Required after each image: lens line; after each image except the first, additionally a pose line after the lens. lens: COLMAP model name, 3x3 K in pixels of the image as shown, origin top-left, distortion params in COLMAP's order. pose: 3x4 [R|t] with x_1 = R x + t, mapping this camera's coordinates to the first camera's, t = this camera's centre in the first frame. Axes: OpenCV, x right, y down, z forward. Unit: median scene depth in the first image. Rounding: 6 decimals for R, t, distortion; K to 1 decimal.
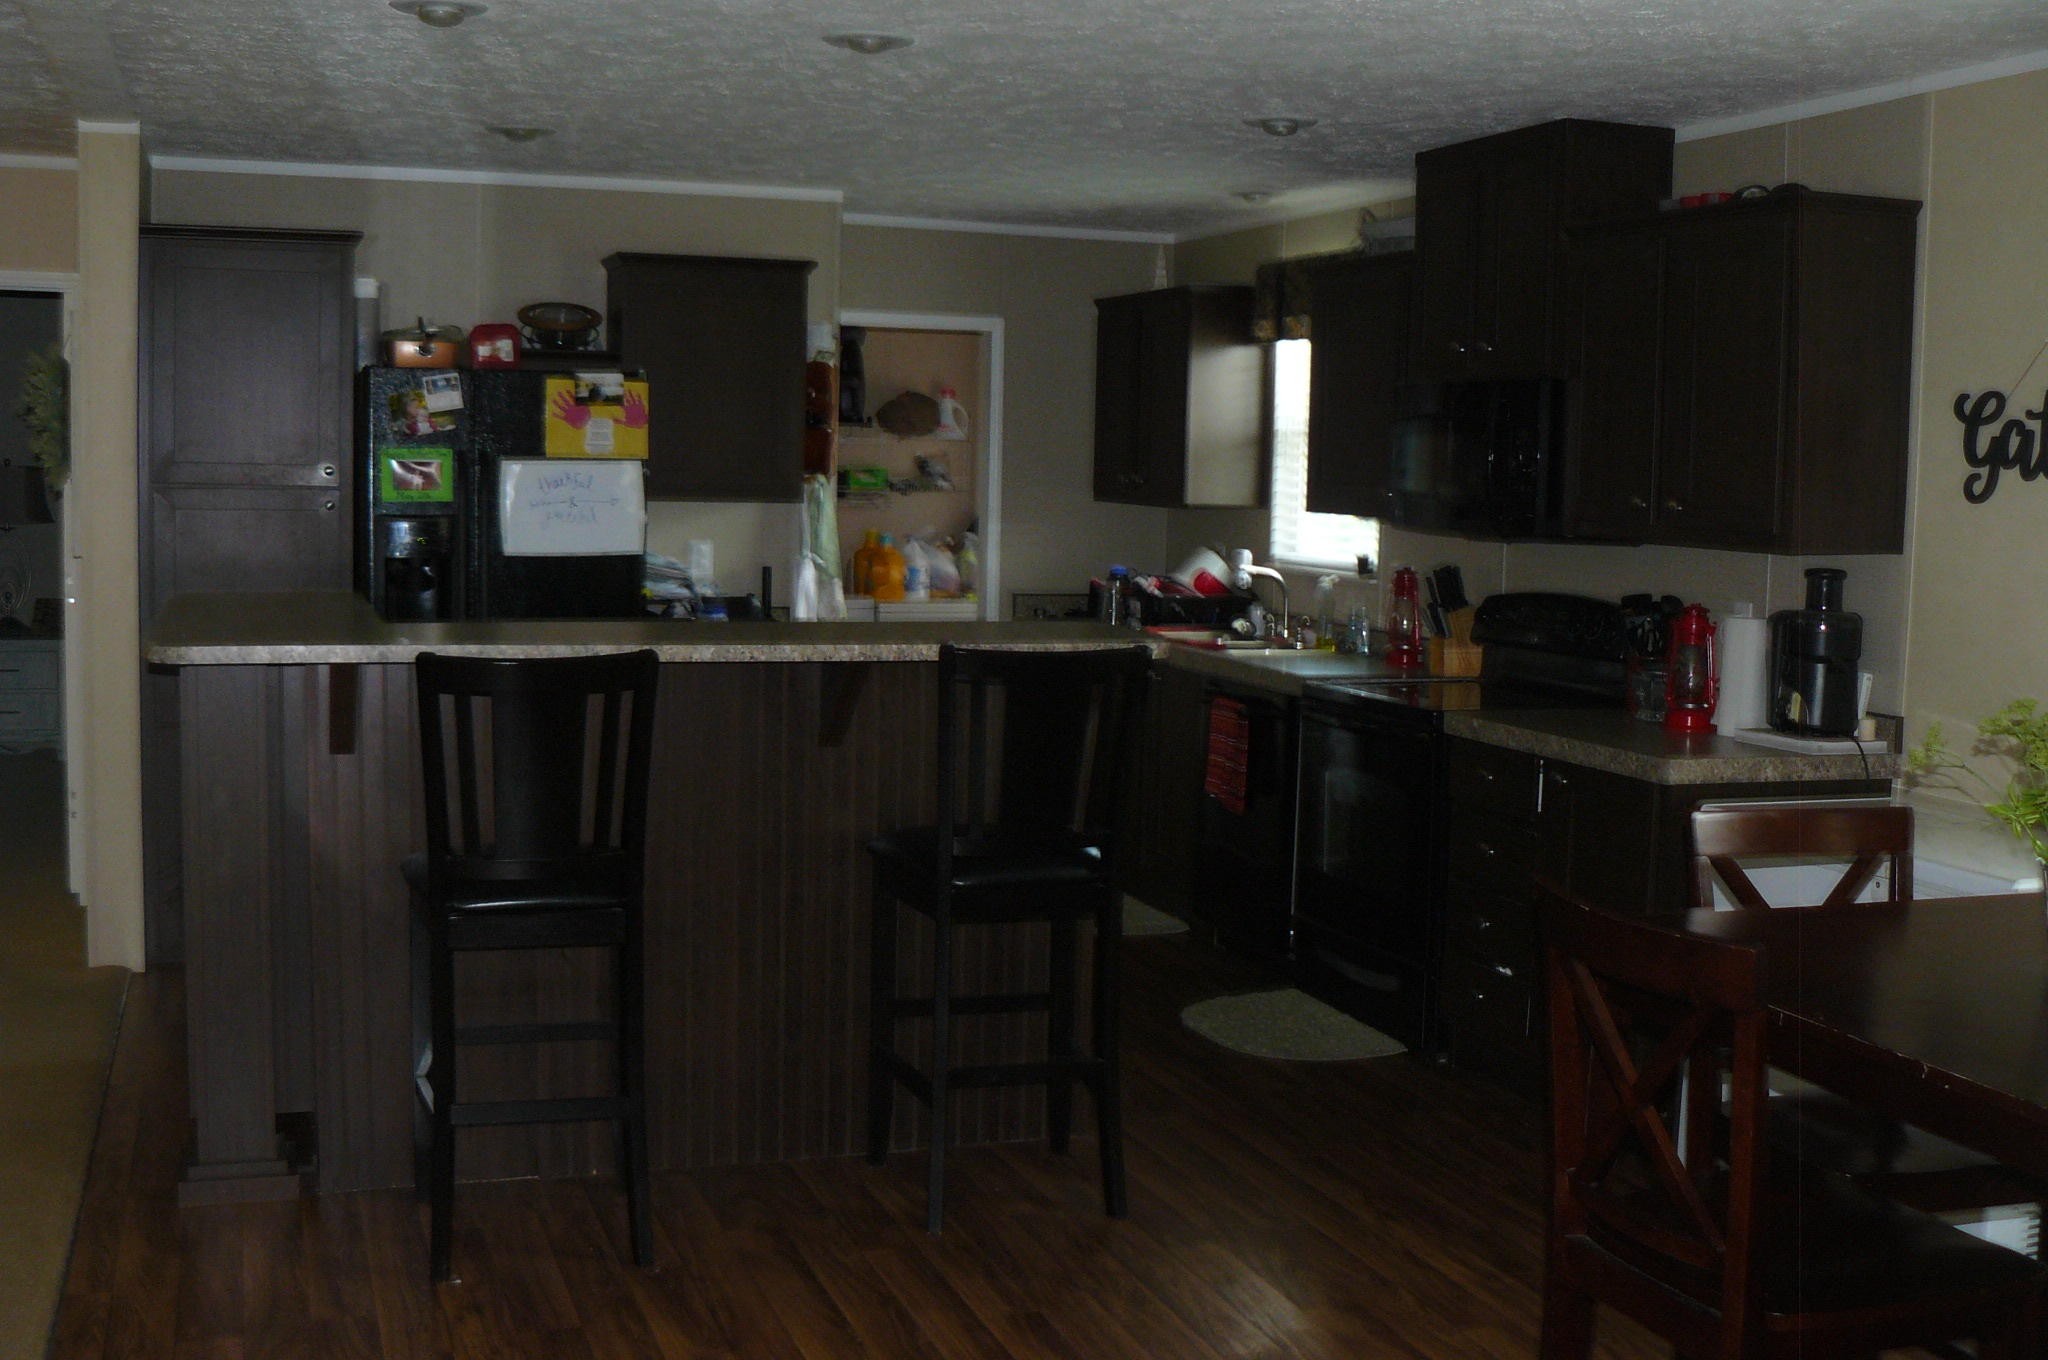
lens RADIAL K [[2214.6, 0, 1024.0], [0, 2214.6, 680.0], [0, 0, 1]] dist [-0.162140, 0.167621]
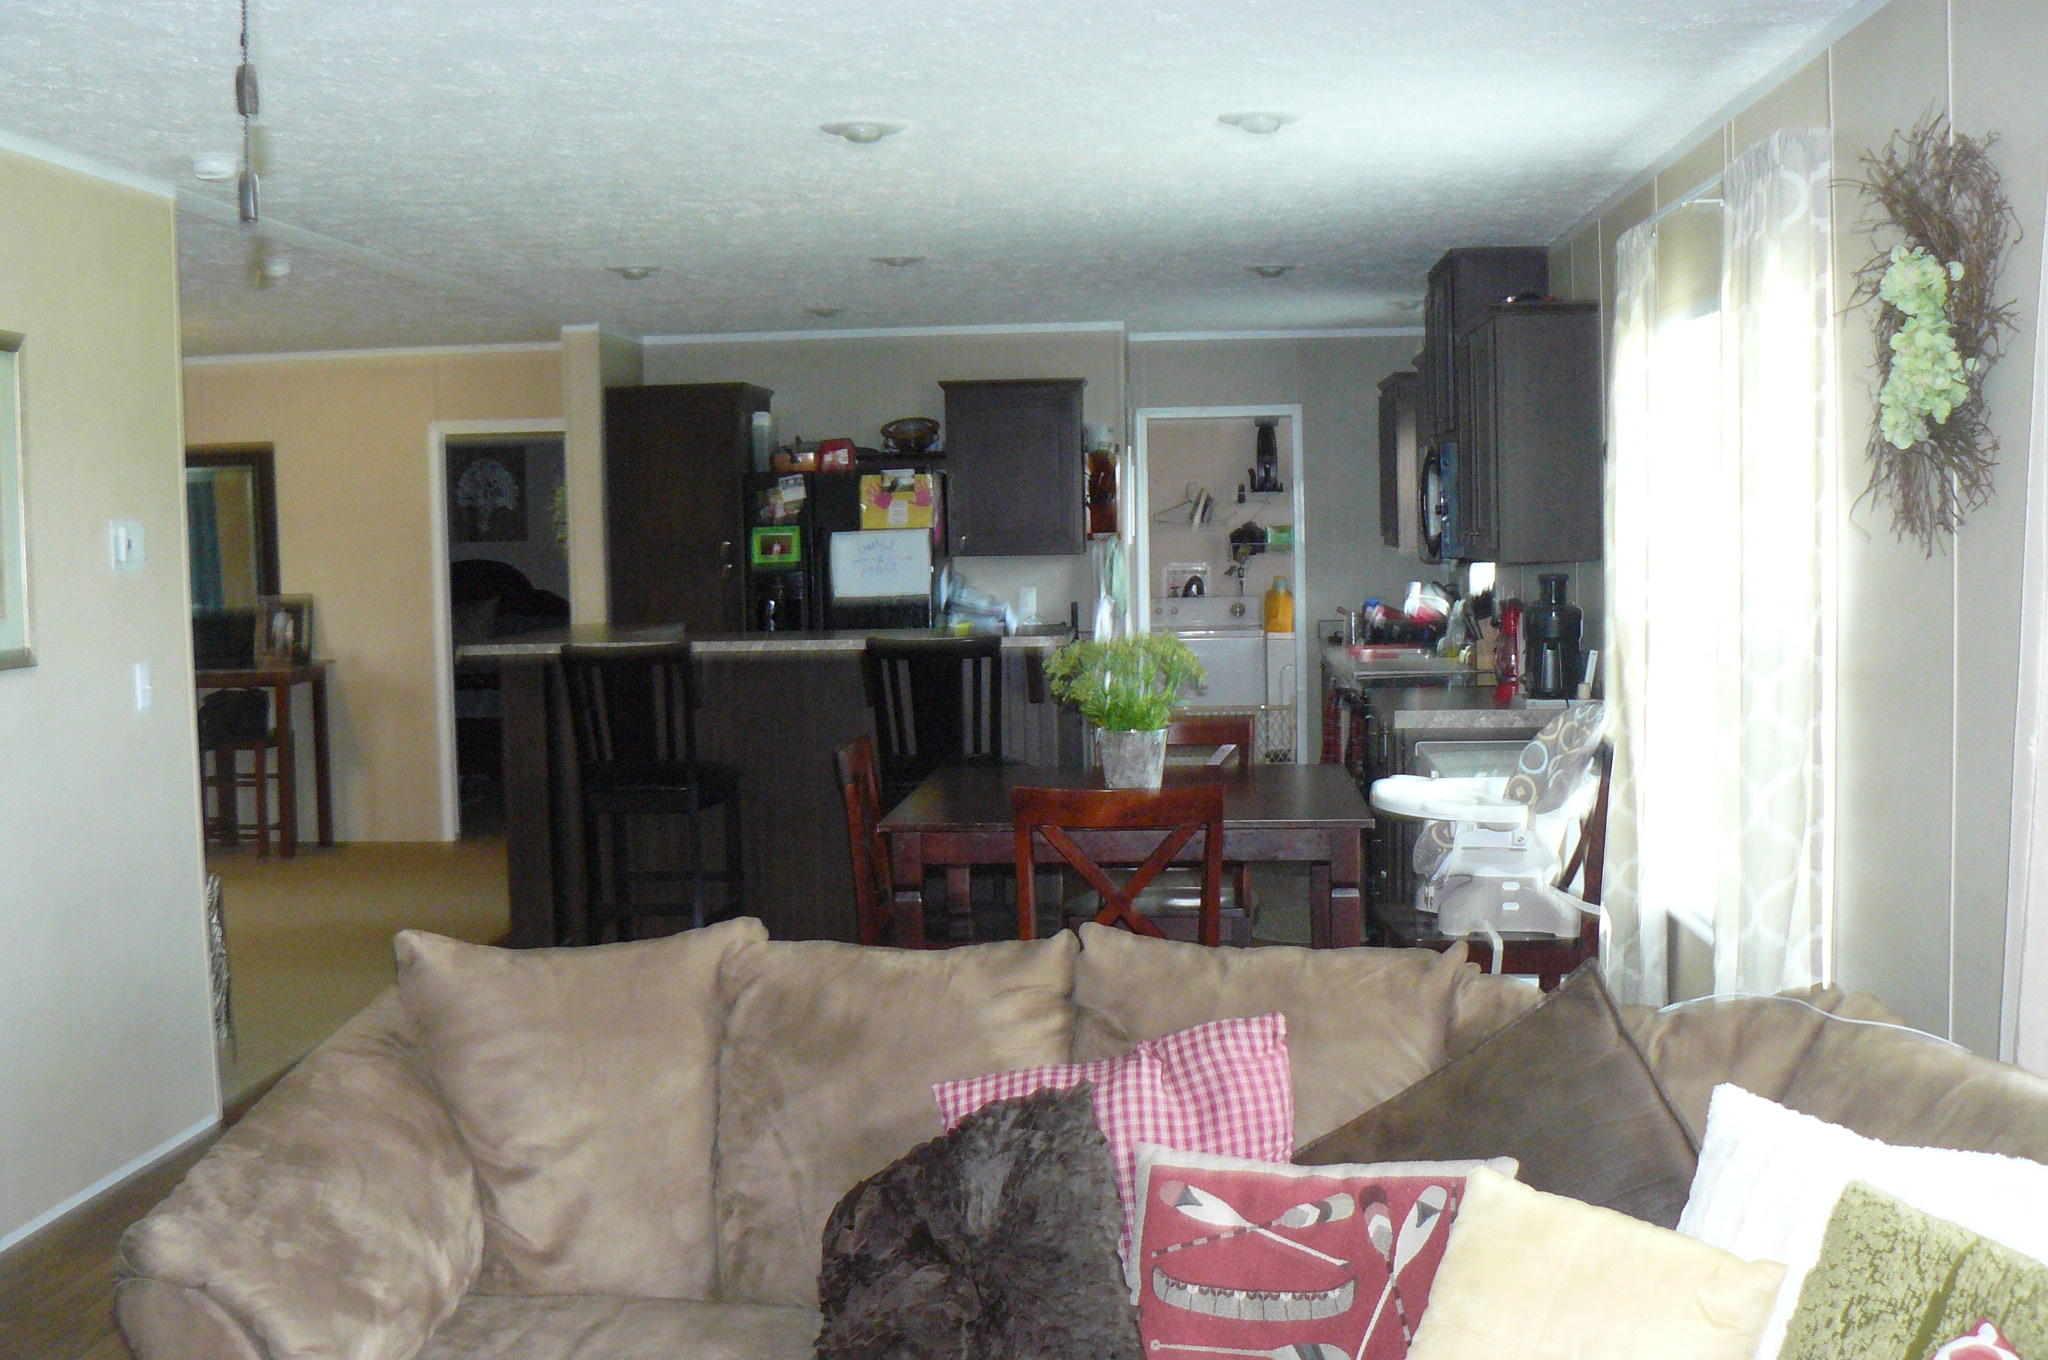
lens RADIAL K [[2214.6, 0, 1024.0], [0, 2214.6, 680.0], [0, 0, 1]] dist [-0.162140, 0.167621]
pose [[0.913505, -0.014900, -0.406554, 0.471868], [0.003228, 0.999563, -0.029379, 0.041047], [0.406814, 0.025526, 0.913154, -0.291155]]
